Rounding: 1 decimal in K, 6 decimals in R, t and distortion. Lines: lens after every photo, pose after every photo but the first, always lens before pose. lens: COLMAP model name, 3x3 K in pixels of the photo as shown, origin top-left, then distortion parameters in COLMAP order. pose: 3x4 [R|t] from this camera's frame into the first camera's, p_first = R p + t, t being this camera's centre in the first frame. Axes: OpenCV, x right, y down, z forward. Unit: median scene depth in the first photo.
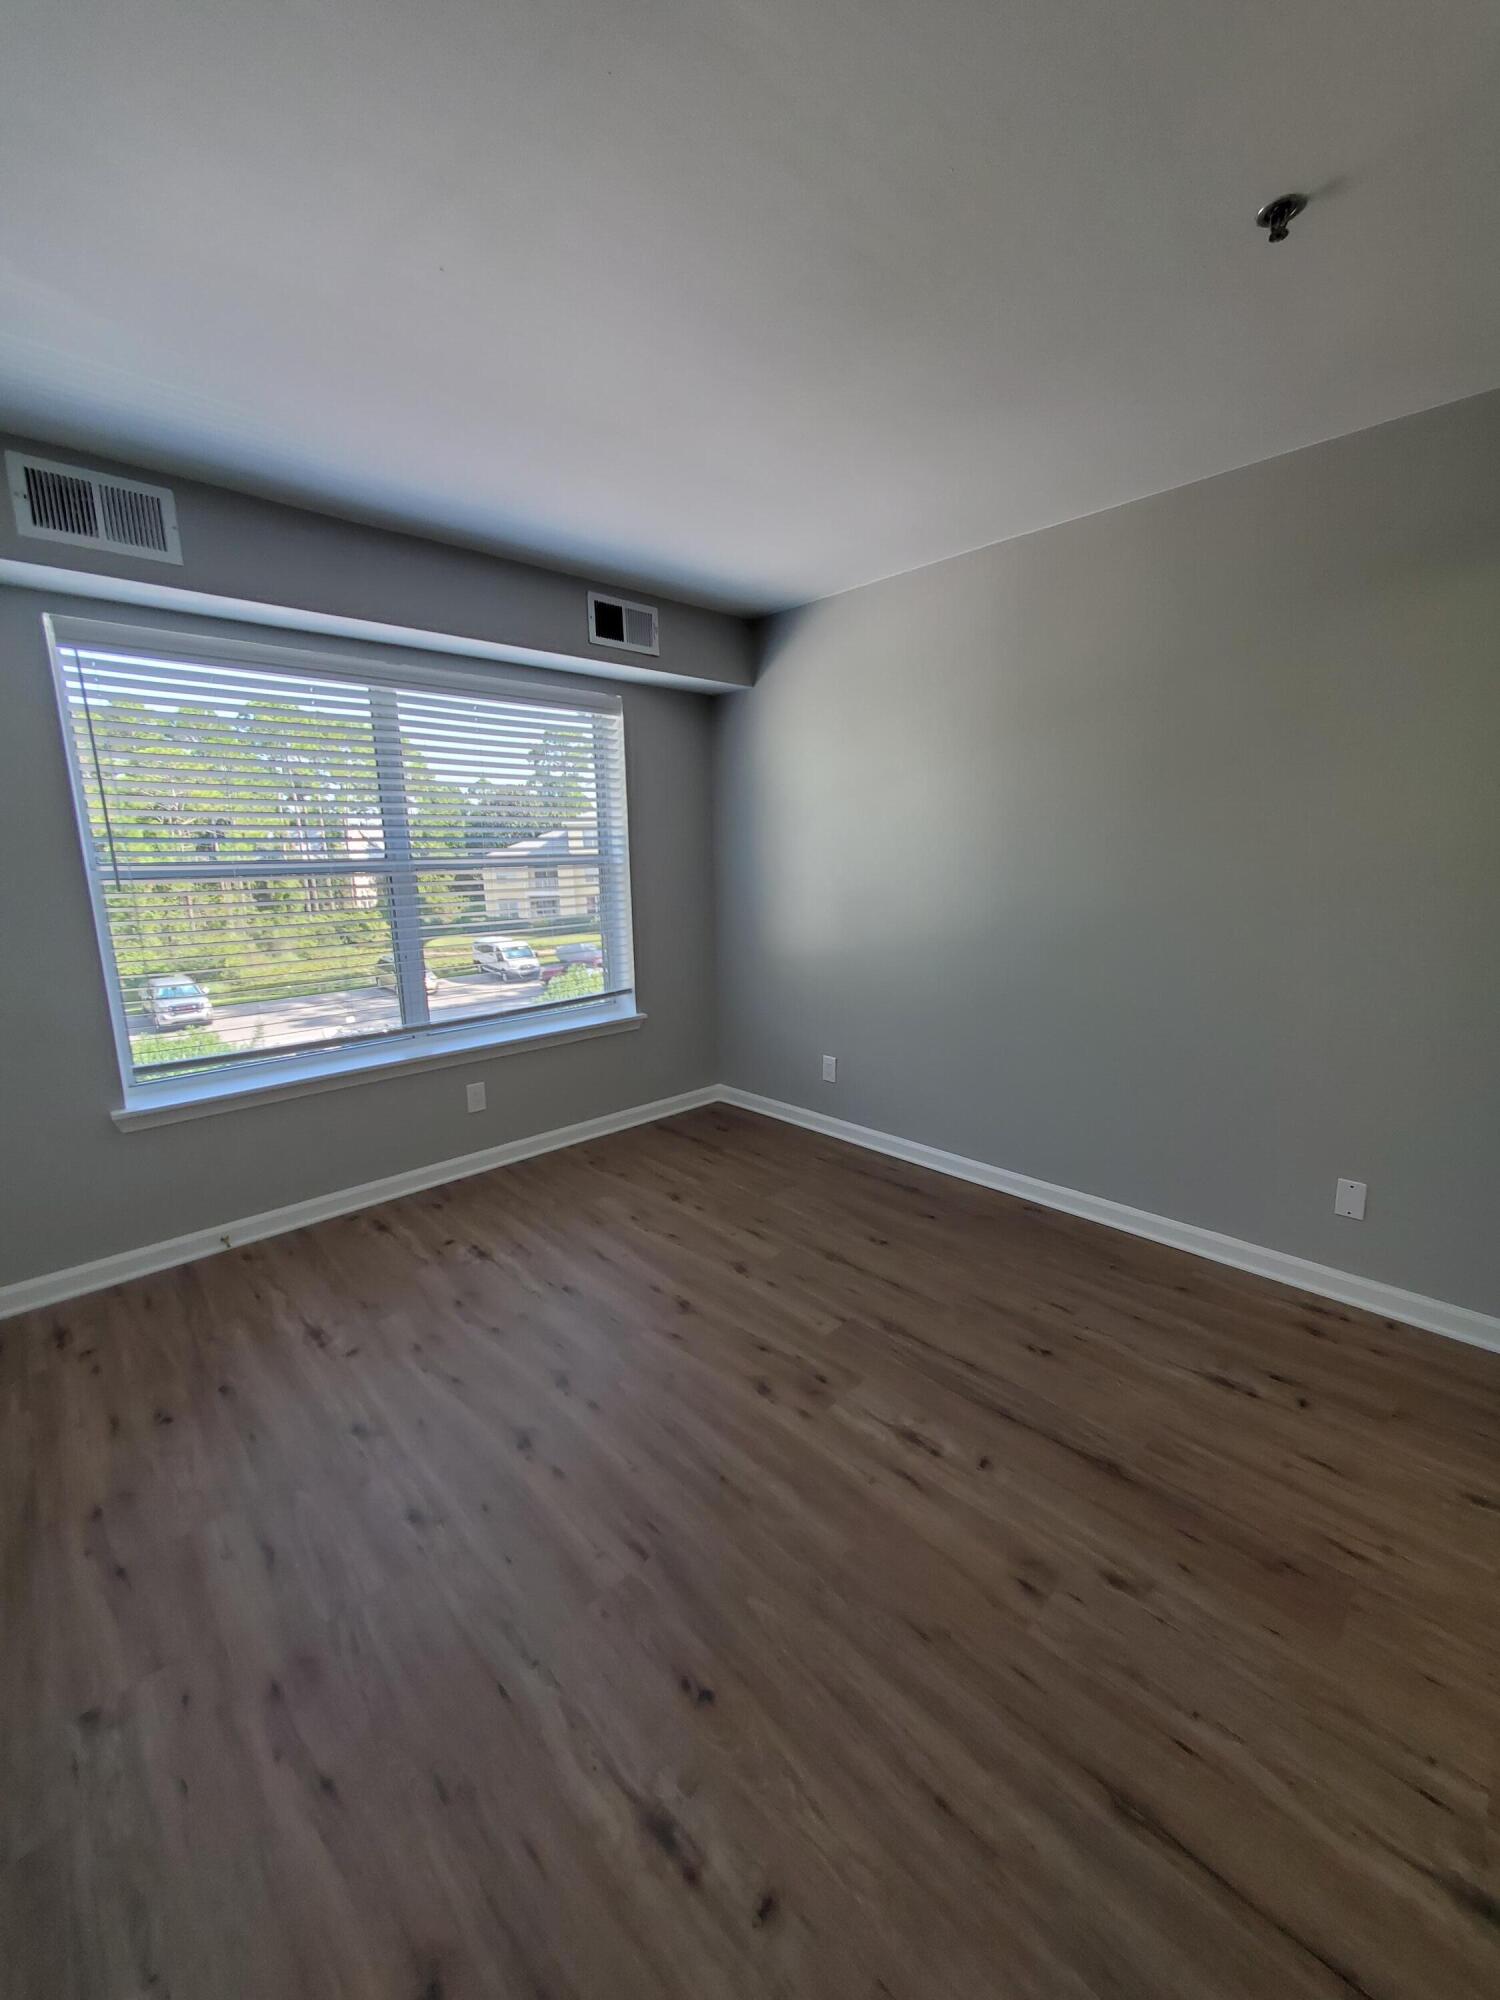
lens RADIAL K [[794.2, 0, 745.1], [0, 794.2, 1020.3], [0, 0, 1]] dist [0.000619, -0.000056]
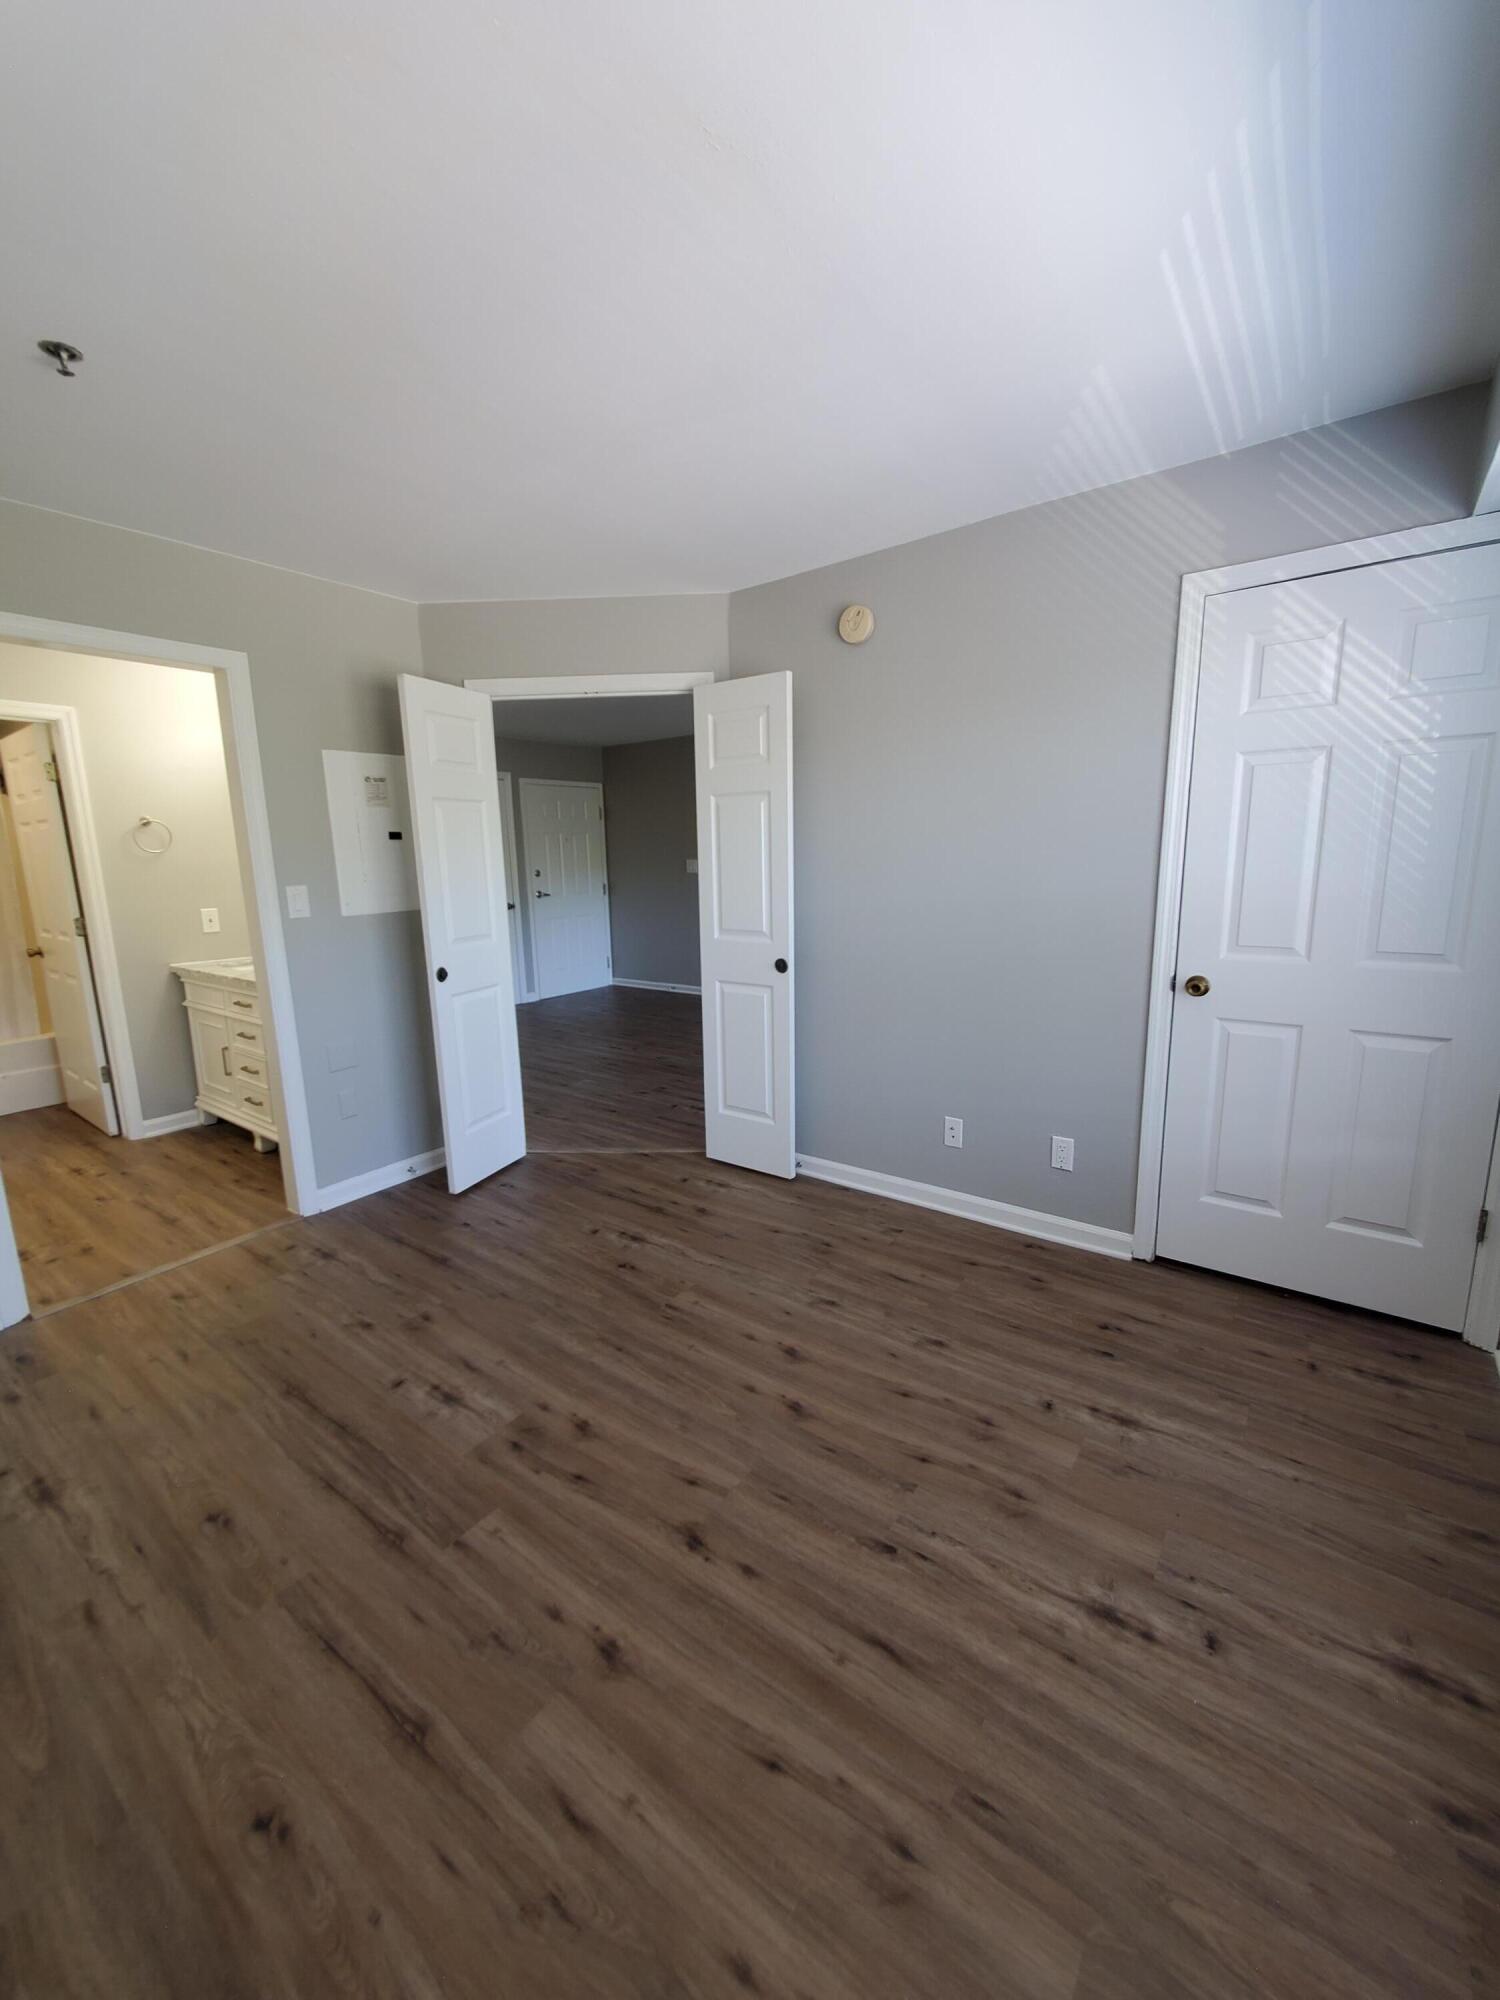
lens RADIAL K [[789.6, 0, 742.2], [0, 789.6, 998.2], [0, 0, 1]] dist [0.000714, -0.000843]
pose [[-0.984865, 0.068993, -0.158998, -0.050089], [0.001341, 0.920362, 0.391064, -0.378280], [0.173317, 0.384932, -0.906525, 1.691477]]
